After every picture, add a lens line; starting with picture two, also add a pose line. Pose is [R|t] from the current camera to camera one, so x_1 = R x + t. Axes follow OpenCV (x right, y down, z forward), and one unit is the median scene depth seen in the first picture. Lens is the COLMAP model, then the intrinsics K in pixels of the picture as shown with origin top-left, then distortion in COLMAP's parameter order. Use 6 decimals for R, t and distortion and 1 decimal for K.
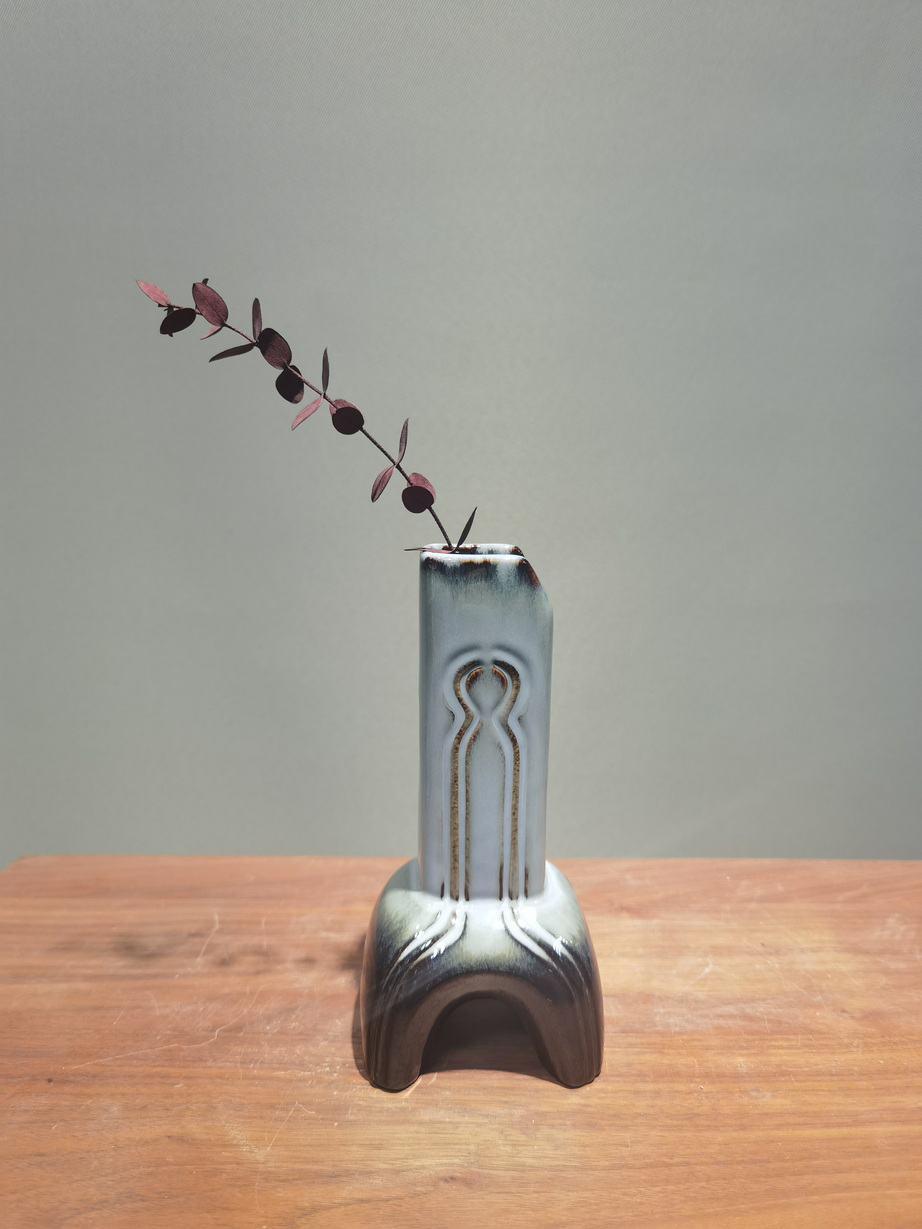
lens RADIAL K [[922.0, 0, 461.6], [0, 922.0, 631.2], [0, 0, 1]] dist [0.007764, -0.040839]
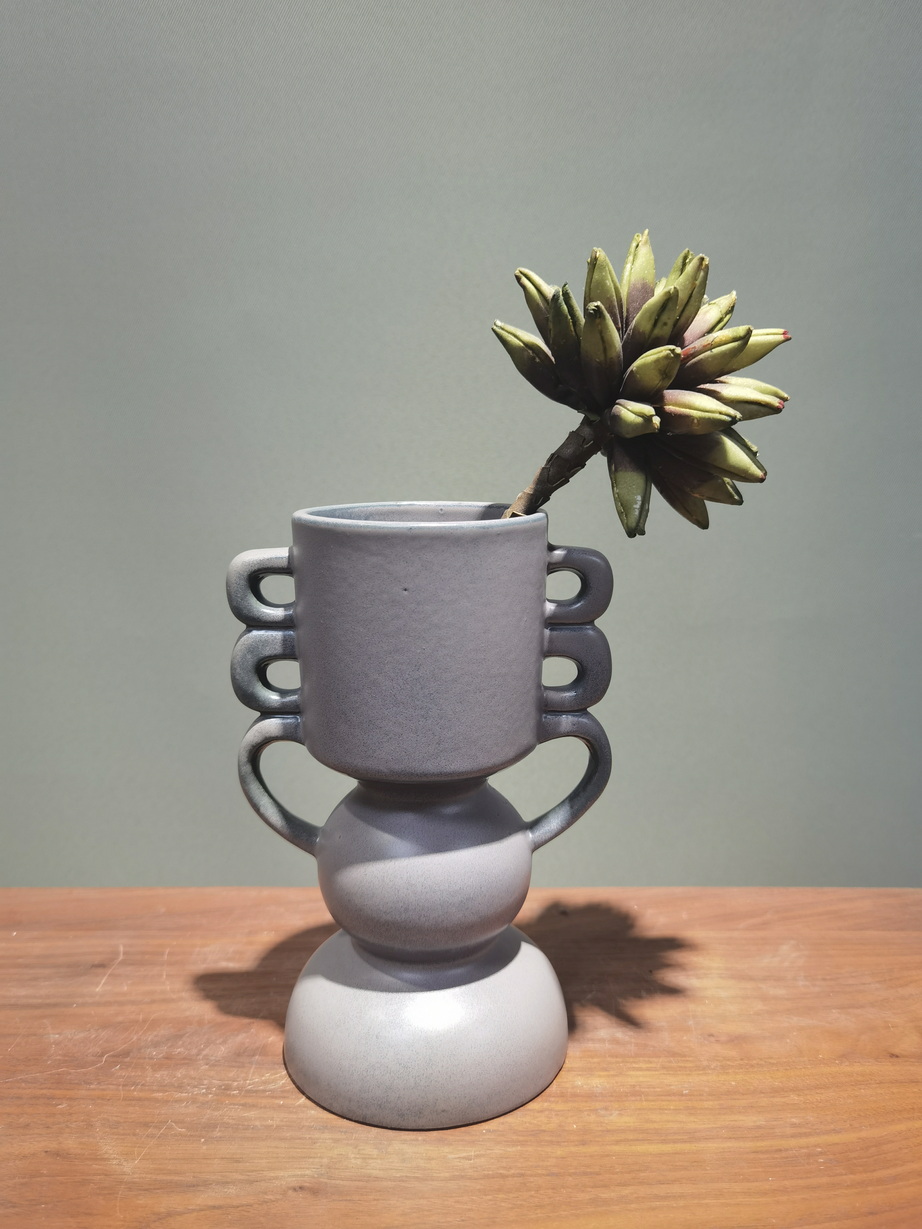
lens RADIAL K [[1022.5, 0, 463.1], [0, 1022.5, 612.7], [0, 0, 1]] dist [0.013359, -0.045263]
pose [[0.999856, -0.010957, -0.012946, 0.164797], [0.010709, 0.999761, -0.019081, -0.045414], [0.013152, 0.018940, 0.999734, -0.170971]]
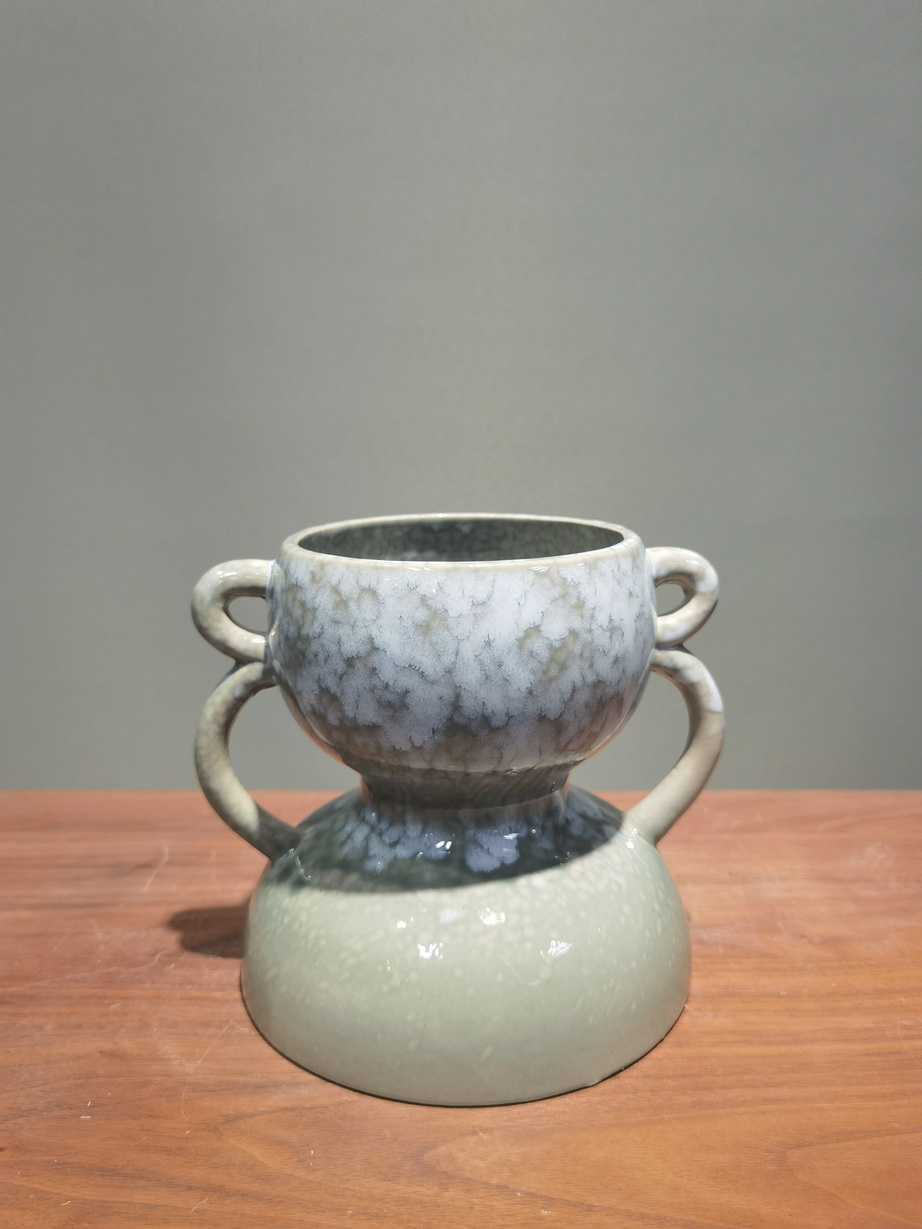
lens RADIAL K [[1022.5, 0, 459.0], [0, 1022.5, 620.9], [0, 0, 1]] dist [0.013359, -0.045263]
pose [[0.999560, -0.010789, -0.027614, 0.092286], [0.012179, 0.998640, 0.050691, 0.024554], [0.027030, -0.051005, 0.998333, -0.068107]]
